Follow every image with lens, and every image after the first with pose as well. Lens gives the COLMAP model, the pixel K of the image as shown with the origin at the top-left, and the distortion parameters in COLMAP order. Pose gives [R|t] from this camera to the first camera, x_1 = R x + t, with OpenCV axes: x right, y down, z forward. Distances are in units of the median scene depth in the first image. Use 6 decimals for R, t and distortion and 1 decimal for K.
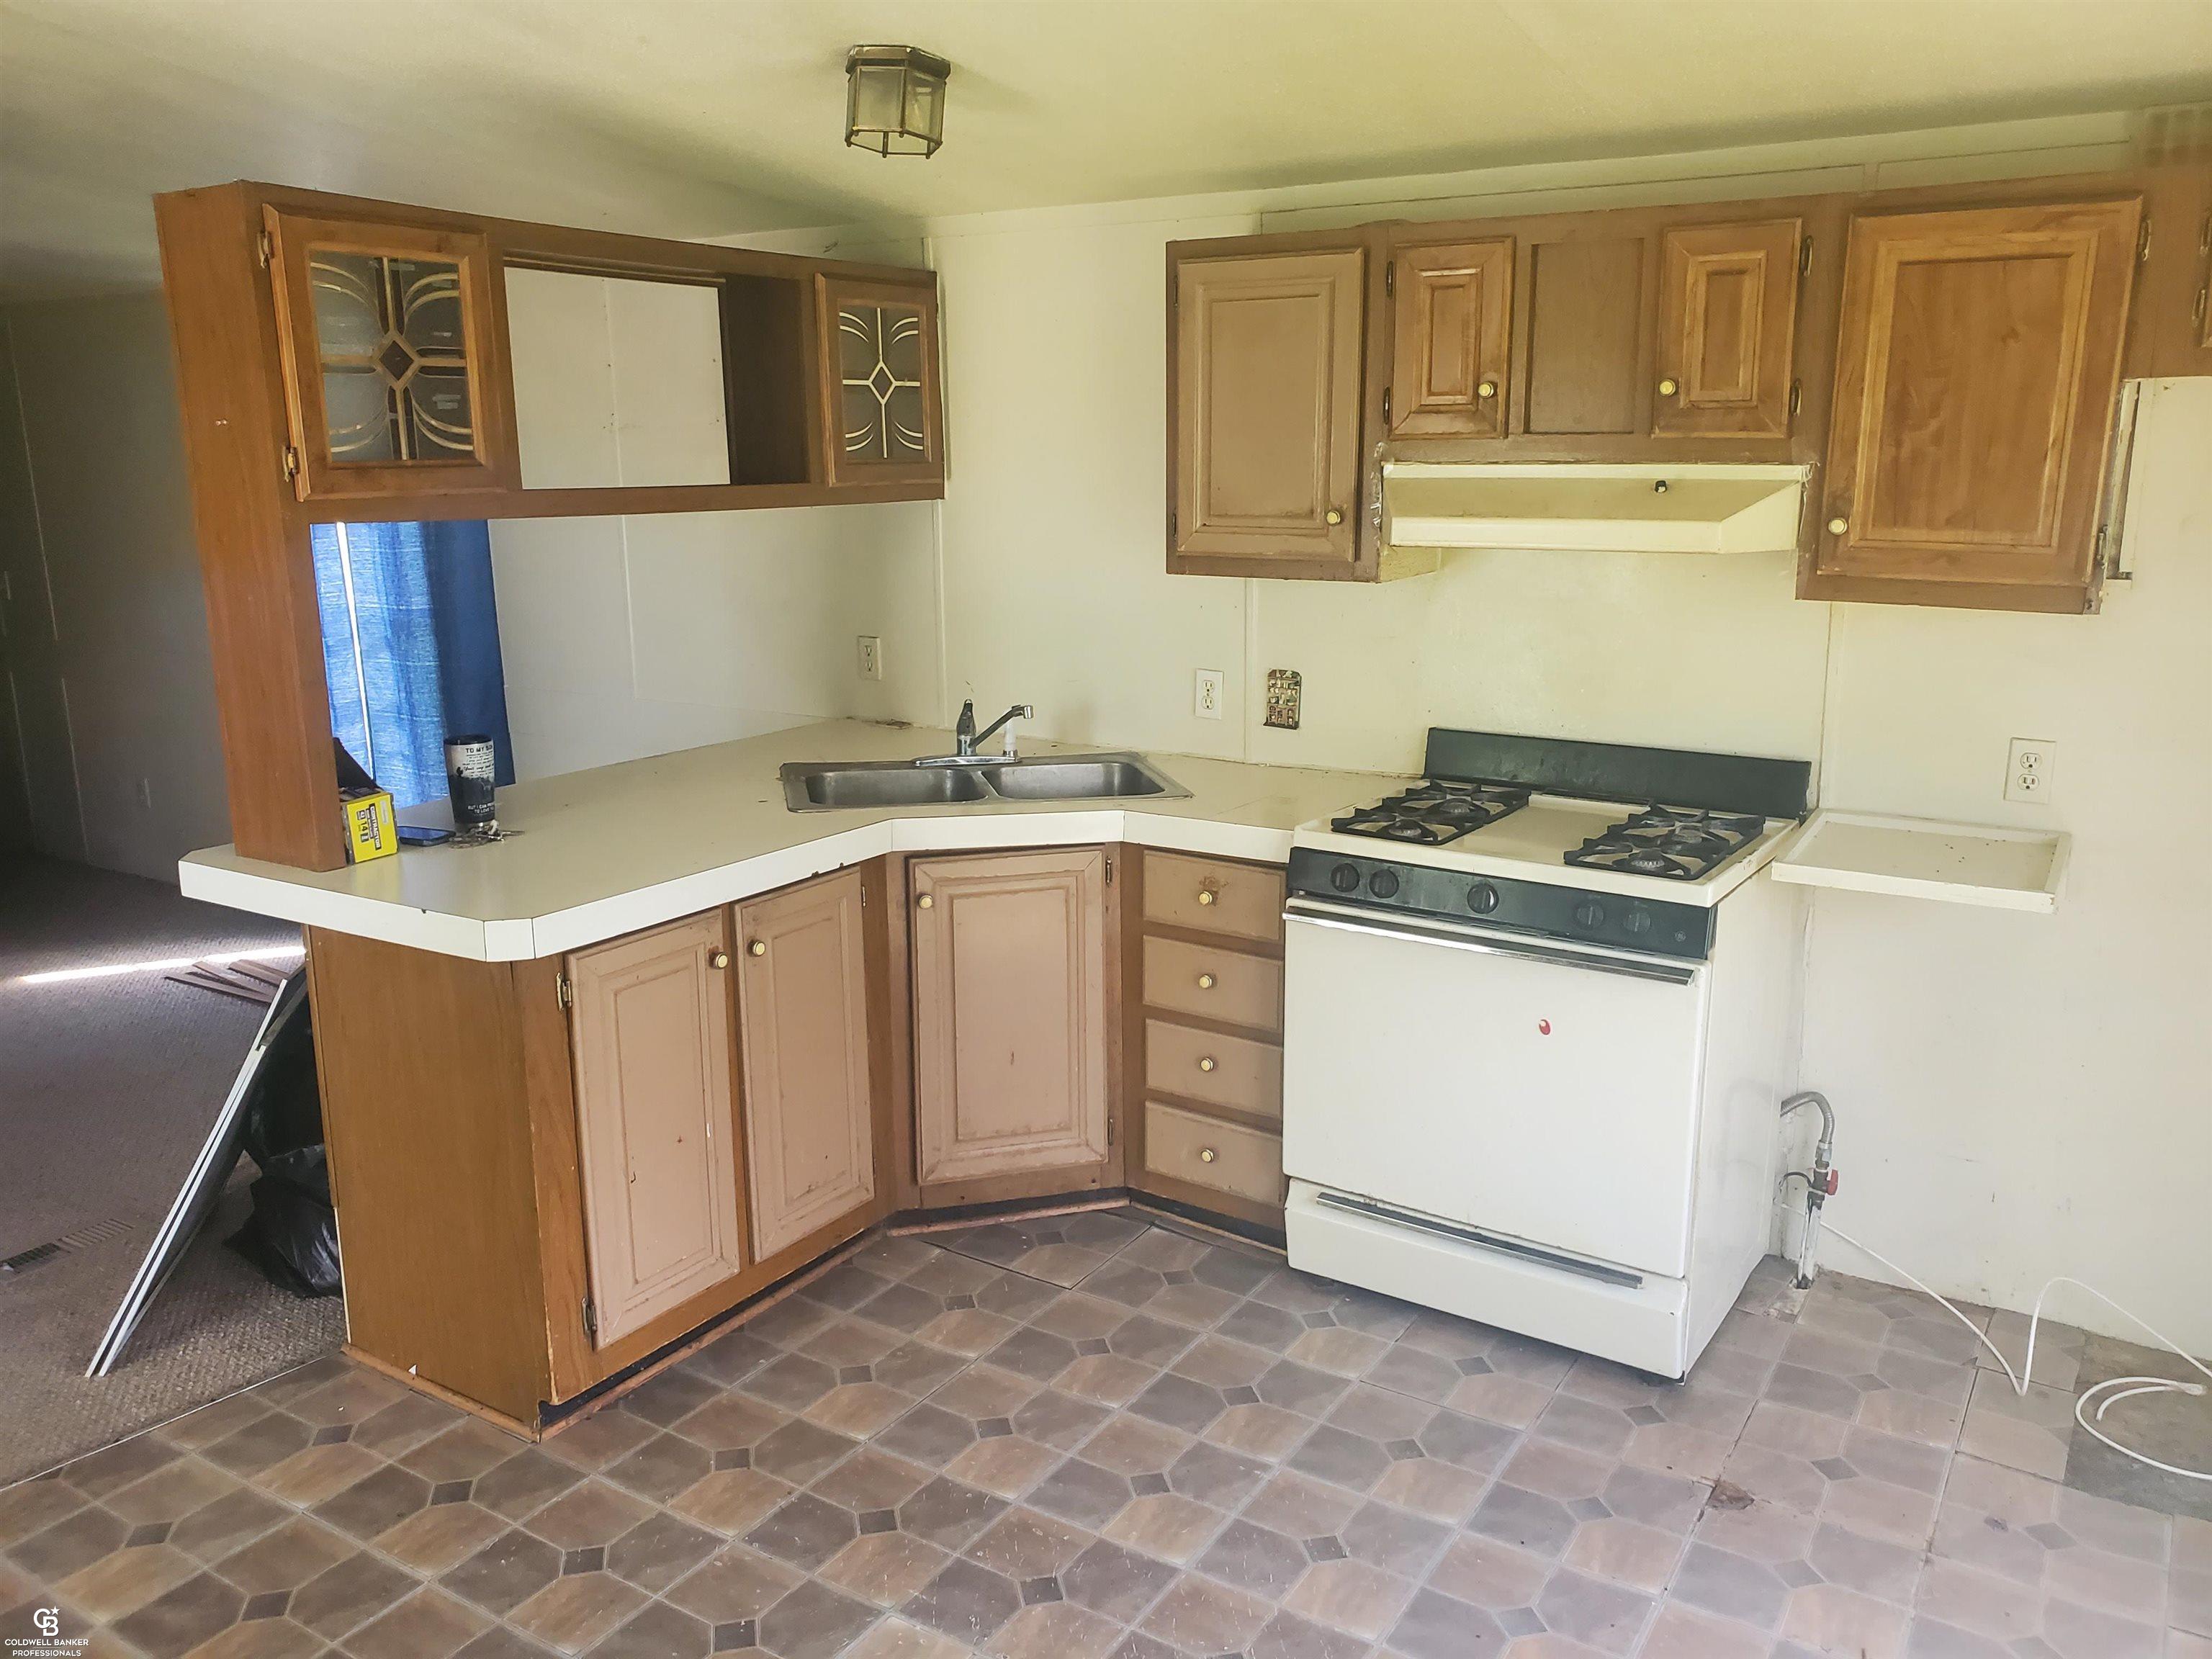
lens RADIAL K [[1655.2, 0, 1106.0], [0, 1655.2, 829.5], [0, 0, 1]] dist [-0.004330, -0.002808]
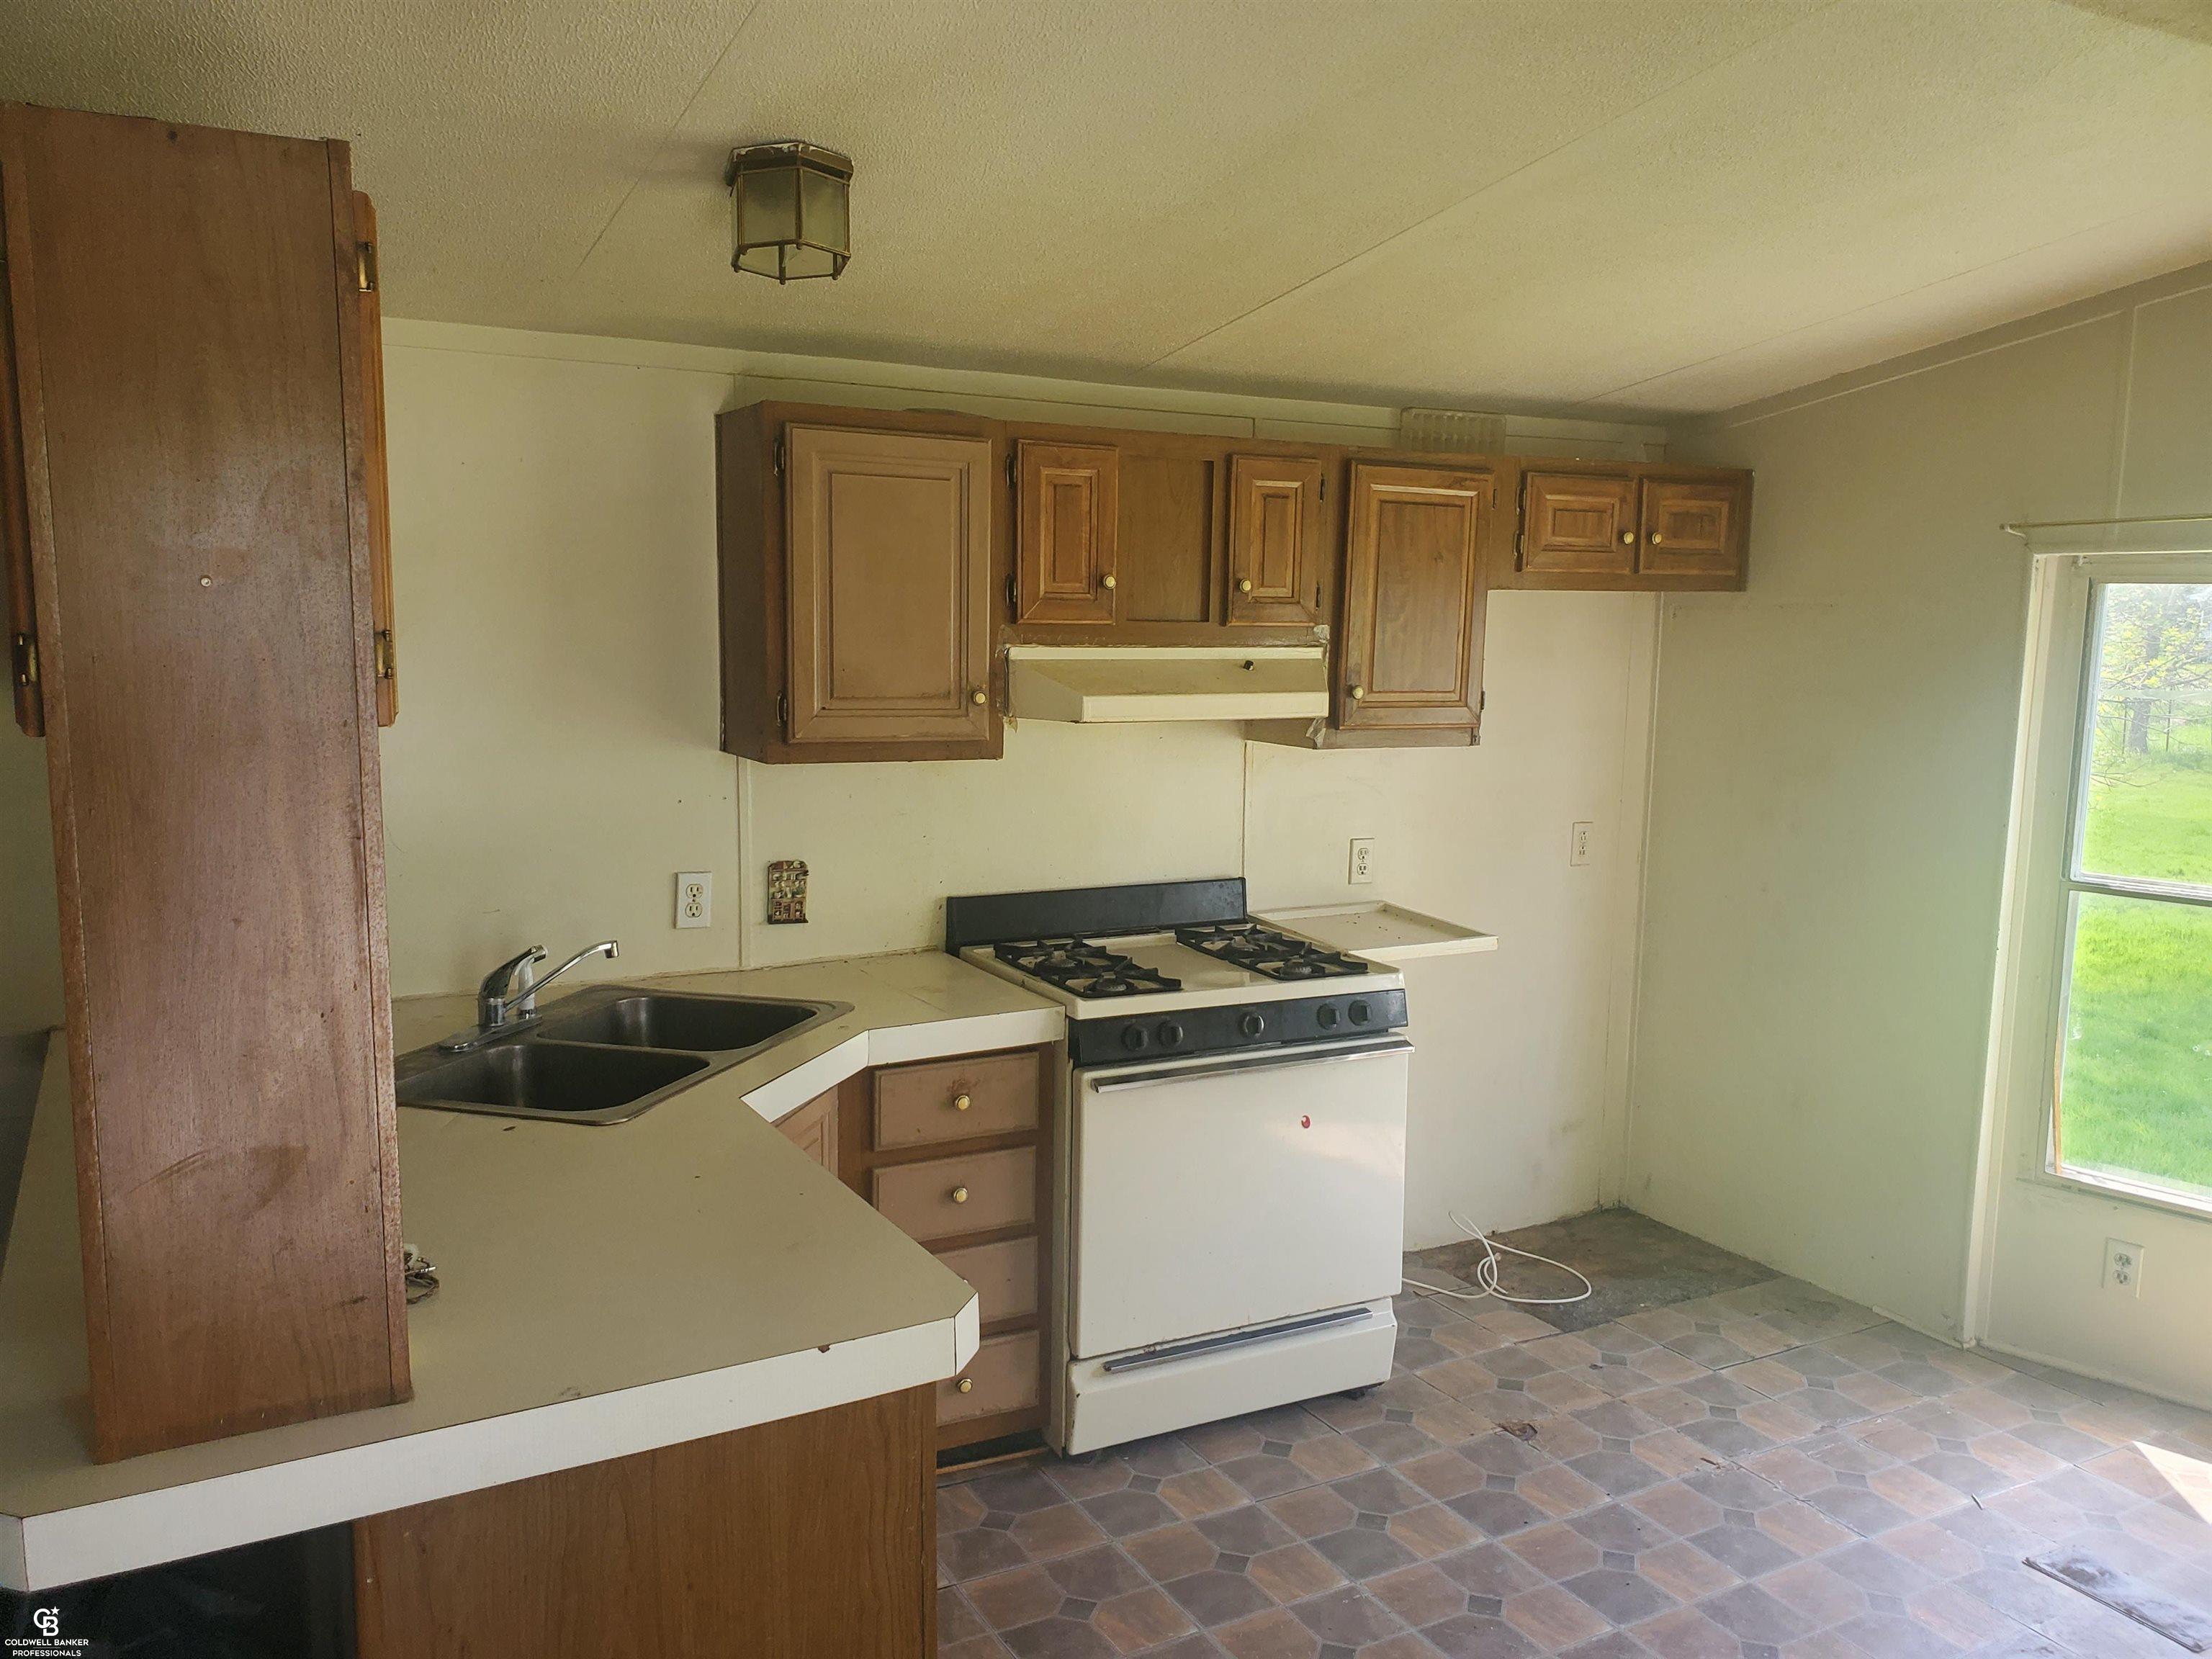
lens RADIAL K [[1726.0, 0, 1106.0], [0, 1726.0, 829.5], [0, 0, 1]] dist [0.059355, -0.031050]
pose [[0.488529, -0.101215, 0.866657, -0.816328], [0.178204, 0.983887, 0.014454, -0.122478], [-0.854156, 0.147380, 0.498694, 0.466278]]
